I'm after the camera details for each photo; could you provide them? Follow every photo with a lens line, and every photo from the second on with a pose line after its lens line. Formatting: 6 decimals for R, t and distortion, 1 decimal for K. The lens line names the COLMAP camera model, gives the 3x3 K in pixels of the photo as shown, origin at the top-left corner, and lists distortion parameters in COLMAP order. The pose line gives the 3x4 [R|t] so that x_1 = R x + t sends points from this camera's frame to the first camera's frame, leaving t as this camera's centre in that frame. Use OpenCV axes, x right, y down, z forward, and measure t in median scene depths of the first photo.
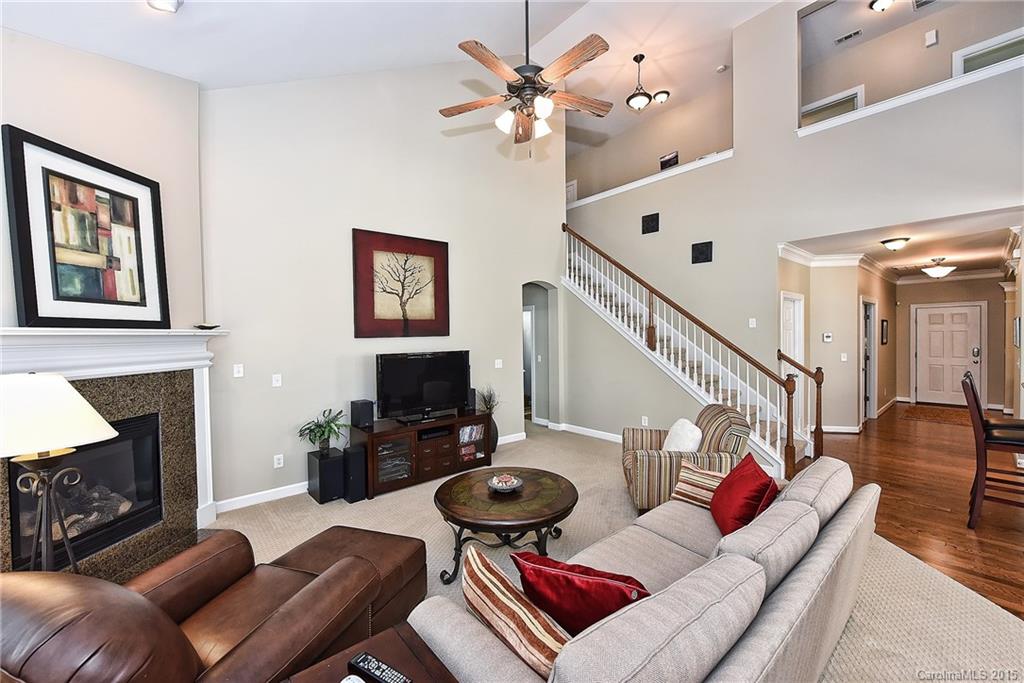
lens RADIAL K [[406.4, 0, 512.0], [0, 406.4, 341.5], [0, 0, 1]] dist [-0.001337, -0.000442]
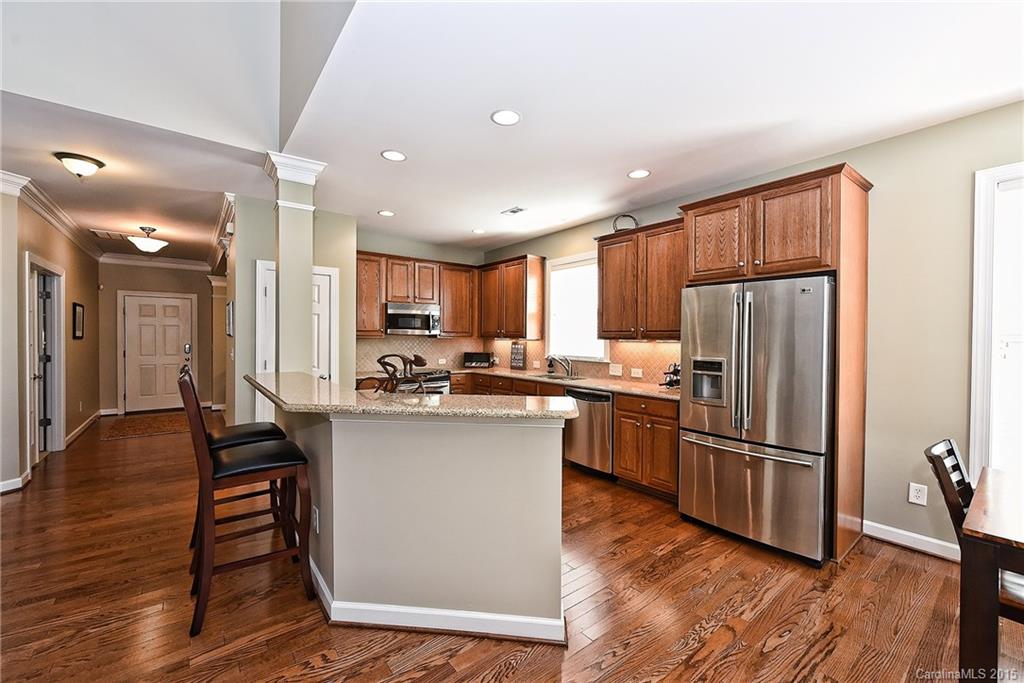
lens RADIAL K [[411.4, 0, 512.0], [0, 411.4, 341.5], [0, 0, 1]] dist [0.001061, -0.002188]
pose [[0.043856, 0.003082, 0.999033, 0.391864], [0.011698, 0.999925, -0.003598, 0.036512], [-0.998969, 0.011845, 0.043817, 0.358550]]
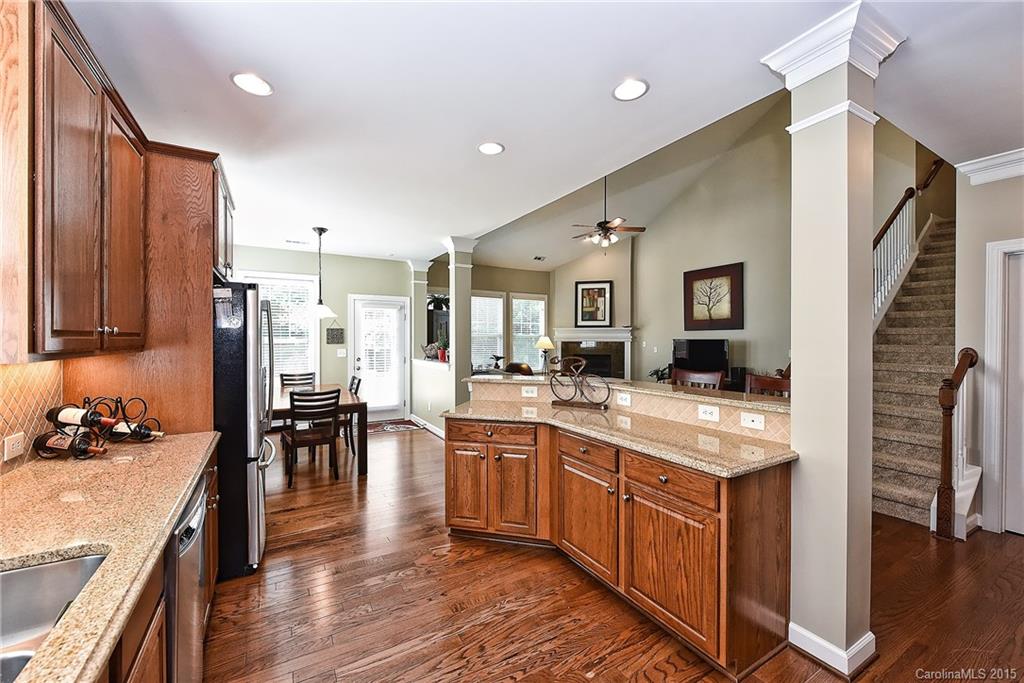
lens RADIAL K [[411.4, 0, 512.0], [0, 411.4, 341.5], [0, 0, 1]] dist [0.001061, -0.002188]
pose [[-0.179659, 0.019073, -0.983544, 1.517242], [-0.016669, 0.999609, 0.022429, 0.010852], [0.983588, 0.020424, -0.179270, 0.527562]]
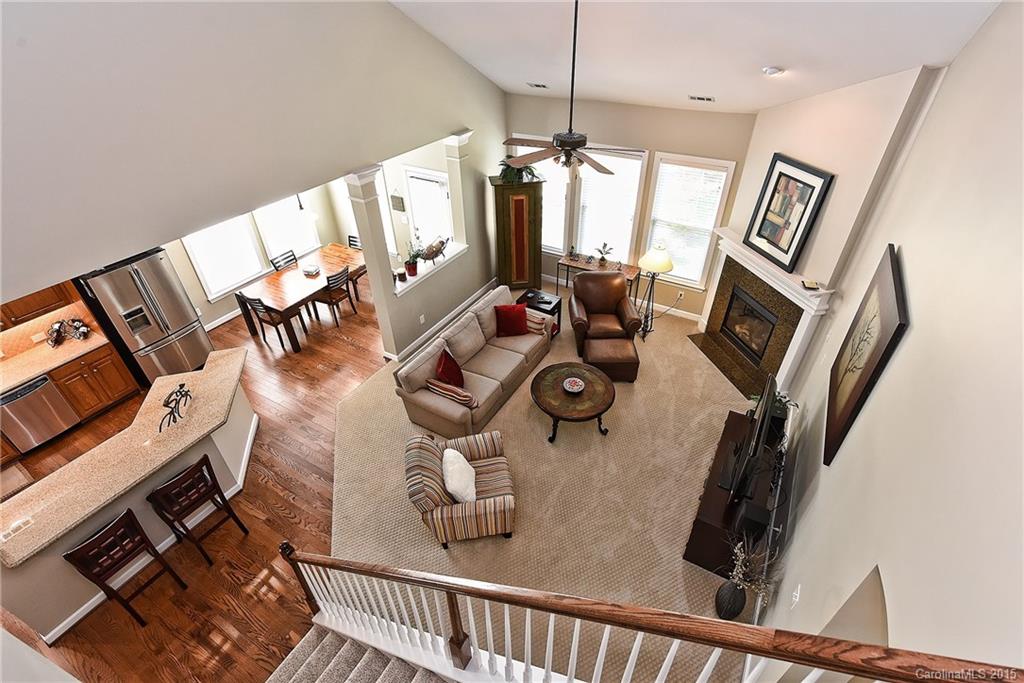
lens RADIAL K [[473.7, 0, 512.0], [0, 473.7, 341.5], [0, 0, 1]] dist [0.001281, 0.000082]
pose [[-0.947025, 0.212303, -0.240979, 0.397344], [0.022133, 0.791700, 0.610510, -0.600712], [0.320396, 0.572834, -0.754458, 1.385727]]
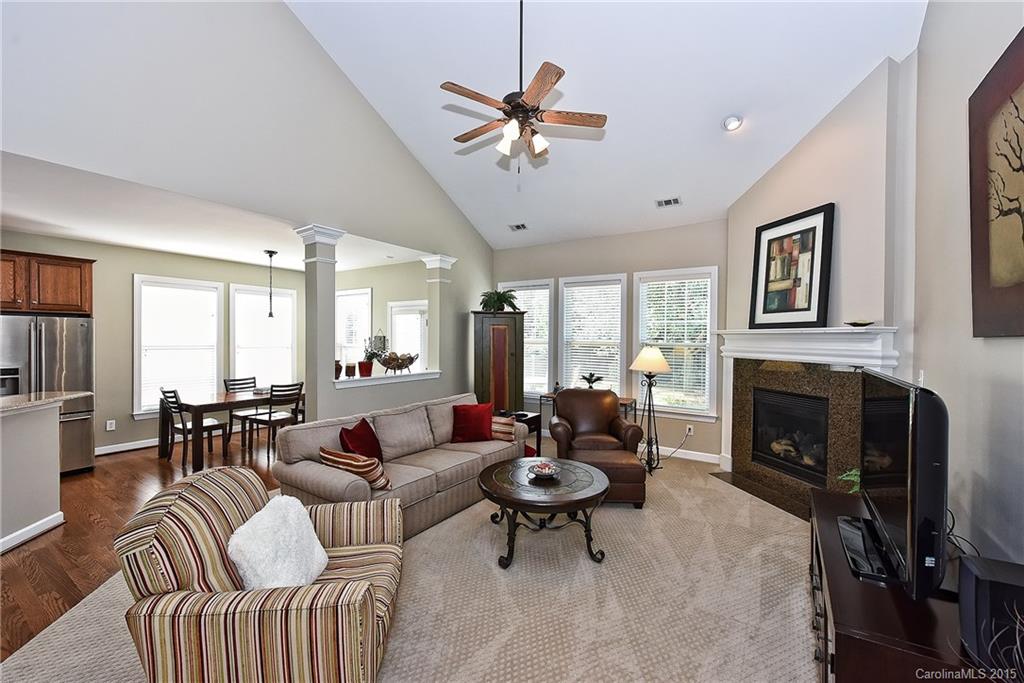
lens RADIAL K [[411.4, 0, 512.0], [0, 411.4, 341.5], [0, 0, 1]] dist [0.001061, -0.002188]
pose [[-0.961778, 0.008243, -0.273705, 0.219573], [-0.000383, 0.999505, 0.031448, -0.017915], [0.273829, 0.030351, -0.961299, 1.222265]]
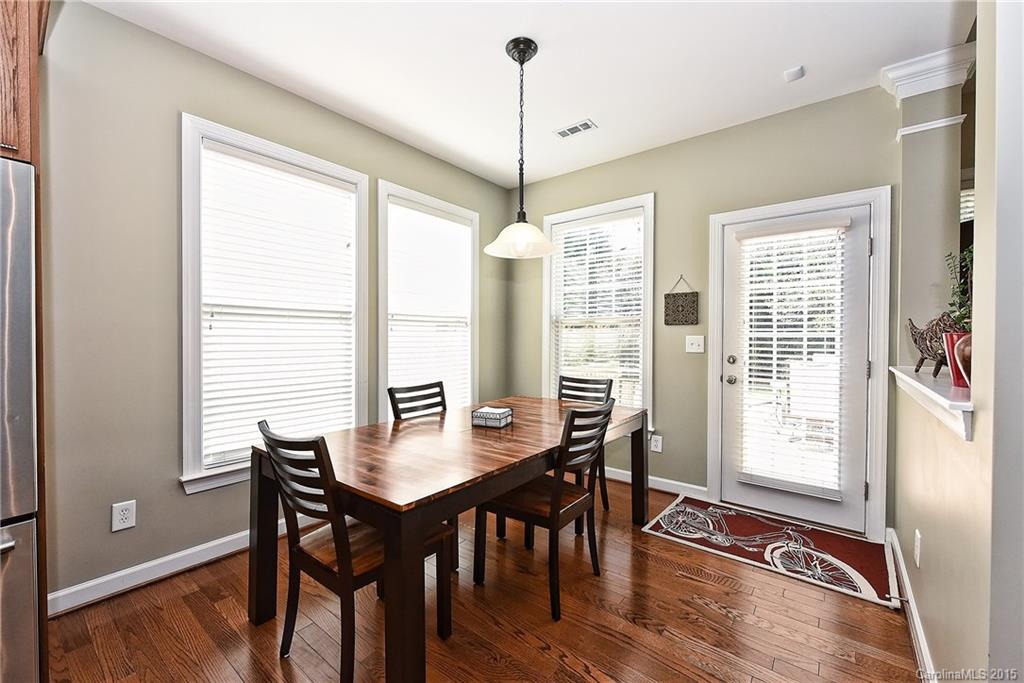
lens RADIAL K [[411.4, 0, 512.0], [0, 411.4, 341.5], [0, 0, 1]] dist [0.001061, -0.002188]
pose [[-0.982019, 0.011045, -0.188459, 0.669474], [0.004586, 0.999388, 0.034677, 0.062135], [0.188727, 0.033189, -0.981469, 0.307232]]
